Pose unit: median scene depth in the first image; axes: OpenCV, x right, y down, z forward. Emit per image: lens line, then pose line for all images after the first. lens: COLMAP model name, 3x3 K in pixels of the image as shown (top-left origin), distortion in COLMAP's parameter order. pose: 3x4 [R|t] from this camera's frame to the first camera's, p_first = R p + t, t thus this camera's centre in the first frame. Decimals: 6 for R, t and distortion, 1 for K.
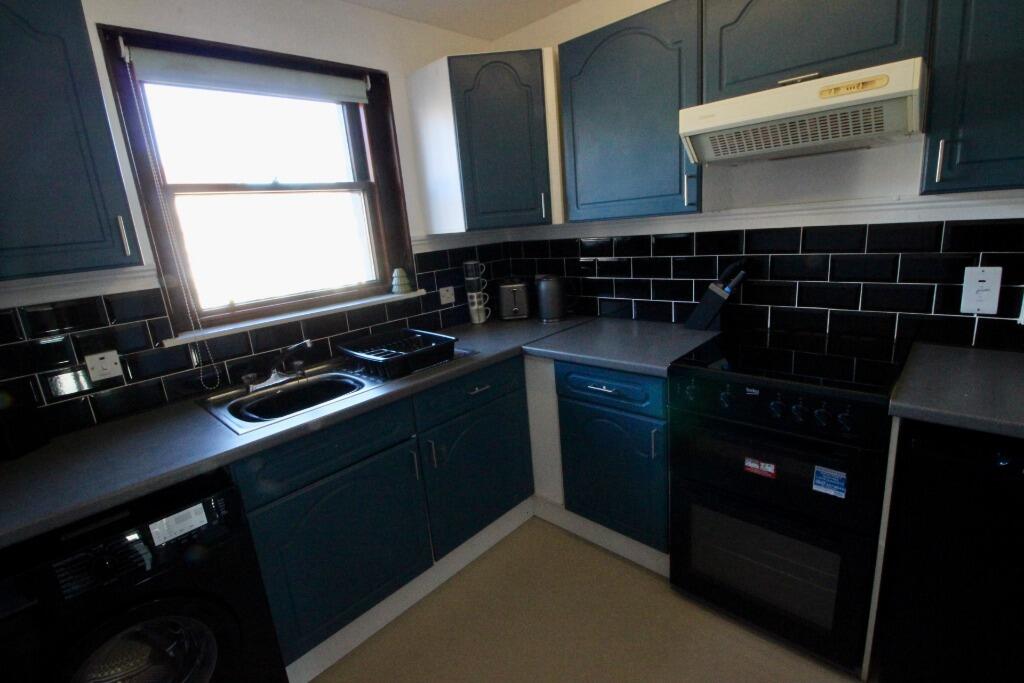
lens RADIAL K [[478.5, 0, 514.9], [0, 478.5, 338.3], [0, 0, 1]] dist [0.013442, -0.020559]
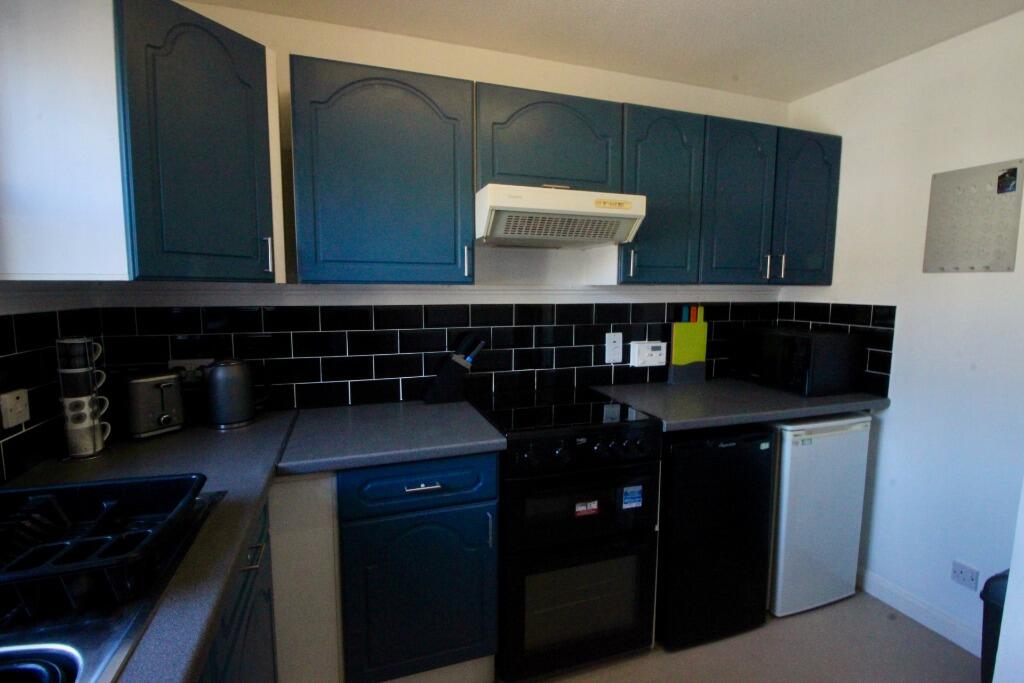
lens RADIAL K [[478.5, 0, 514.9], [0, 478.5, 338.3], [0, 0, 1]] dist [0.013442, -0.020559]
pose [[0.458035, -0.005367, 0.888918, -0.427979], [0.170318, 0.981985, -0.081832, -0.044253], [-0.872465, 0.188881, 0.450697, 0.431574]]
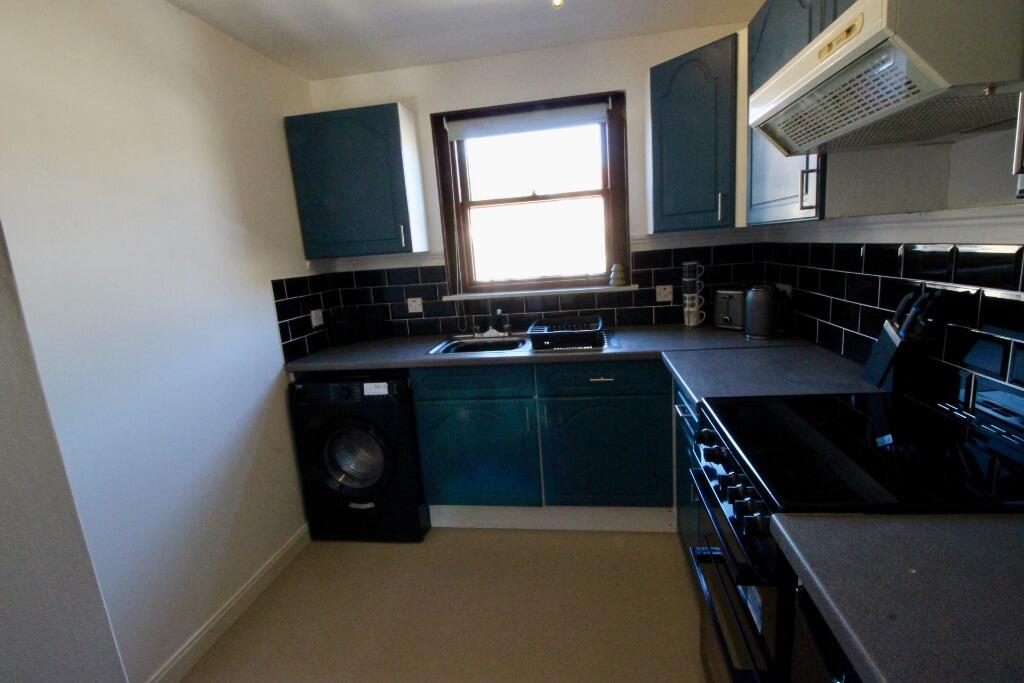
lens RADIAL K [[478.5, 0, 514.9], [0, 478.5, 338.3], [0, 0, 1]] dist [0.013442, -0.020559]
pose [[0.571211, 0.197175, -0.796768, 0.658496], [-0.172588, 0.977869, 0.118261, -0.079065], [0.802453, 0.069961, 0.592600, 0.178135]]
